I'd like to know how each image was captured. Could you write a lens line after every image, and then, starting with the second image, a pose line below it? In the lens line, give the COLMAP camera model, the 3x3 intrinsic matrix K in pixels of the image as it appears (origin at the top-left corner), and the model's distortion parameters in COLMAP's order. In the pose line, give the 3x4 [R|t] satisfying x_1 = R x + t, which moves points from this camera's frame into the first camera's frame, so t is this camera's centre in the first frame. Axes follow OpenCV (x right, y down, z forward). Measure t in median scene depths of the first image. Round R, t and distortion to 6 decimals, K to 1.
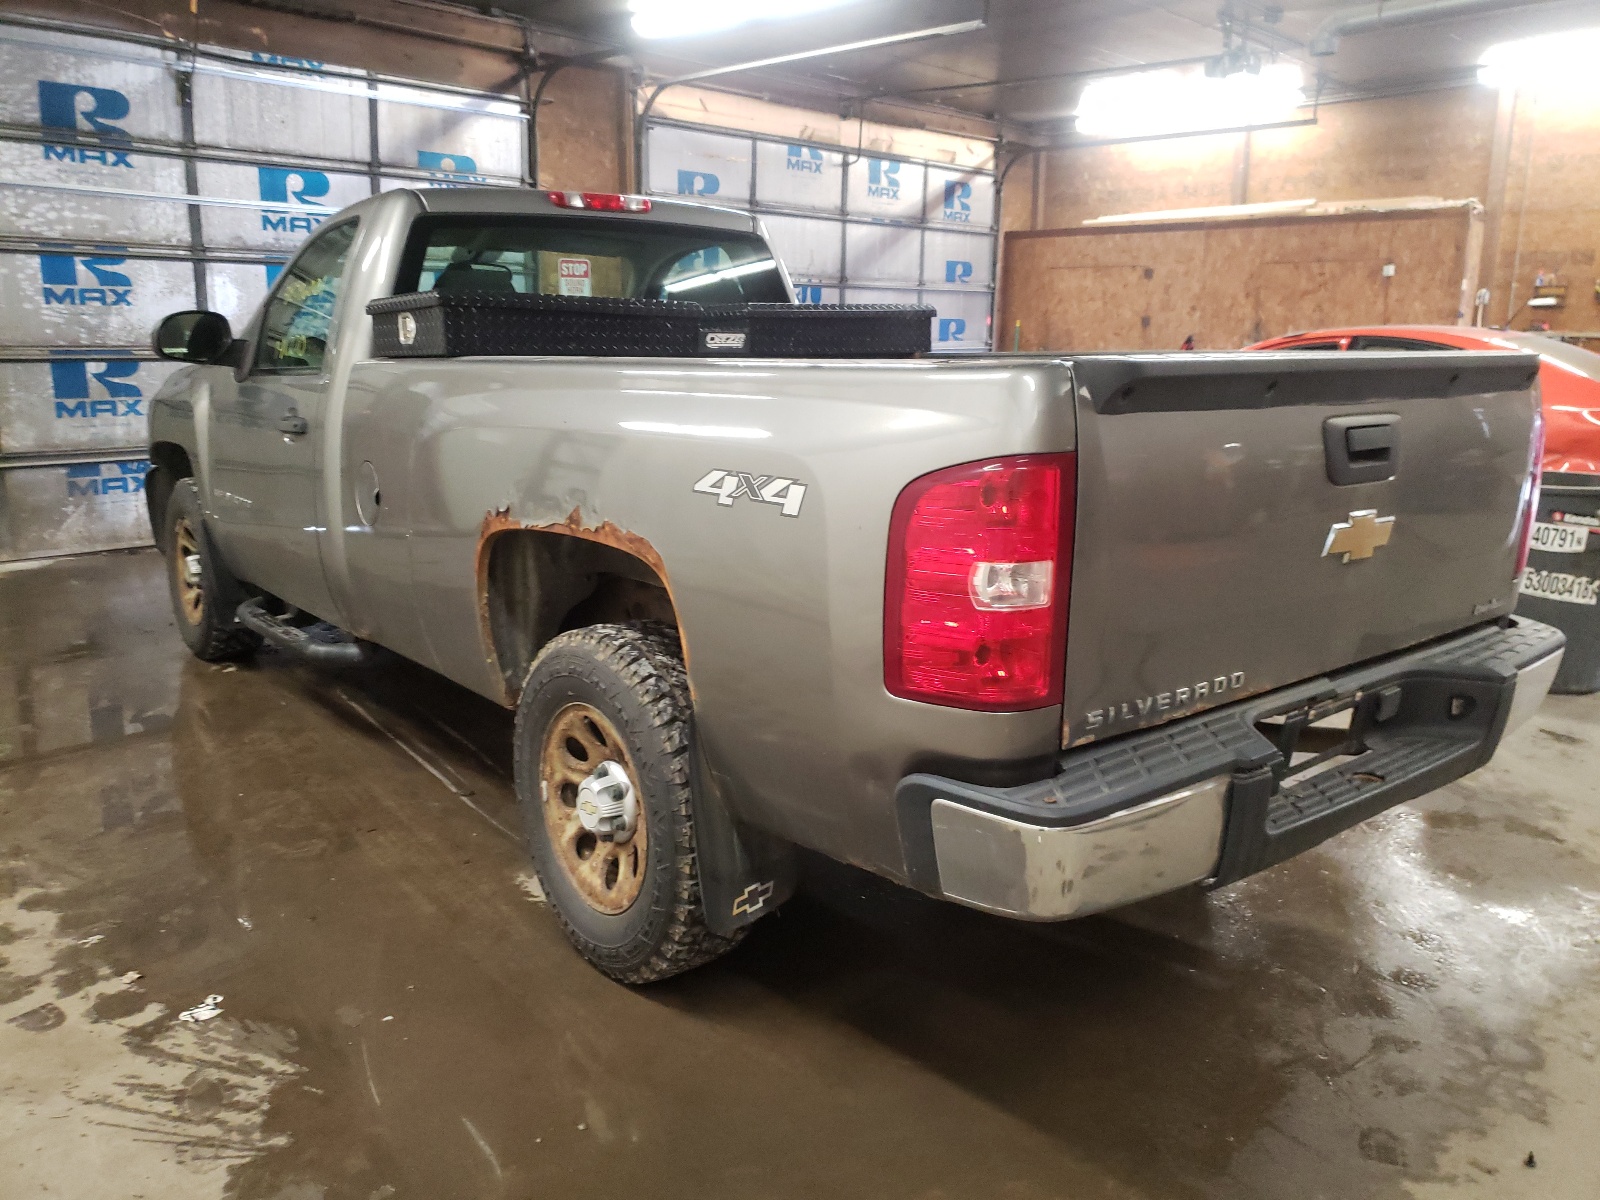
lens RADIAL K [[1263.6, 0, 825.9], [0, 1263.6, 593.8], [0, 0, 1]] dist [-0.015721, 0.033407]
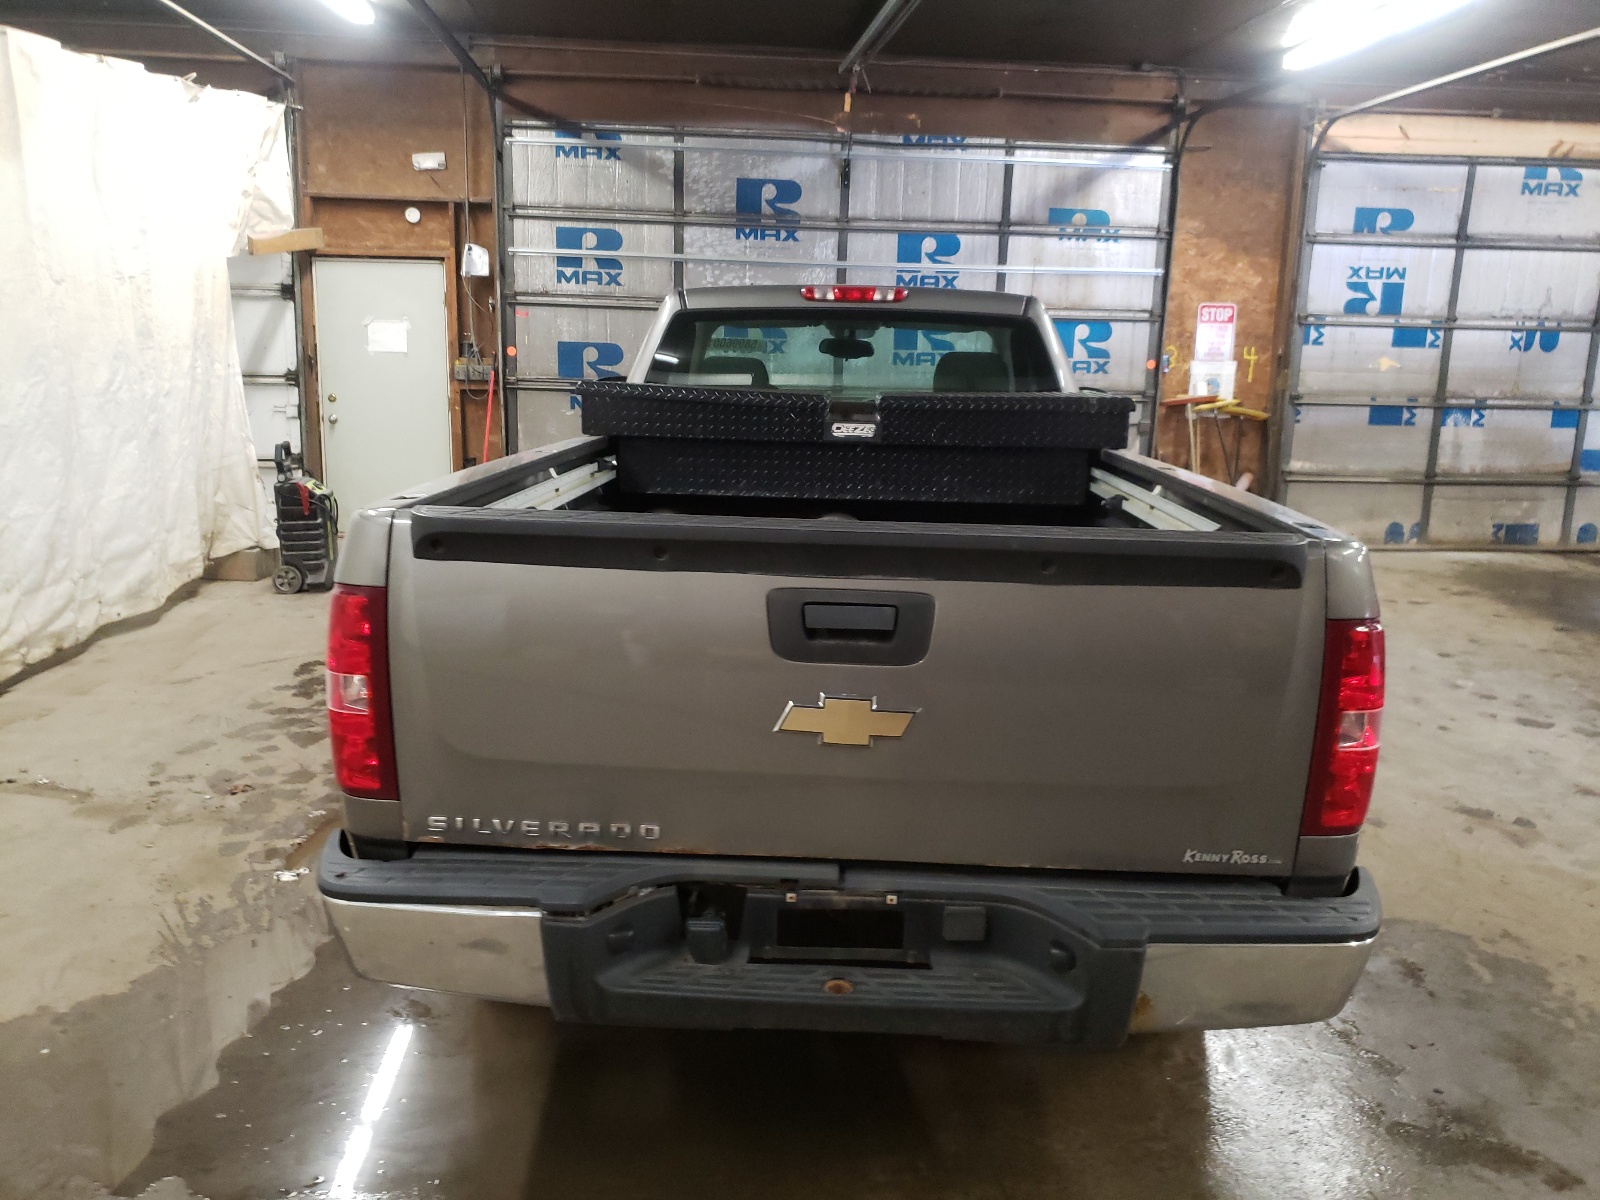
lens RADIAL K [[1263.6, 0, 803.9], [0, 1263.6, 603.4], [0, 0, 1]] dist [-0.015721, 0.033407]
pose [[0.747789, 0.150661, -0.646616, 0.283842], [-0.153728, 0.986737, 0.052128, -0.050012], [0.645894, 0.060422, 0.761032, 0.082062]]
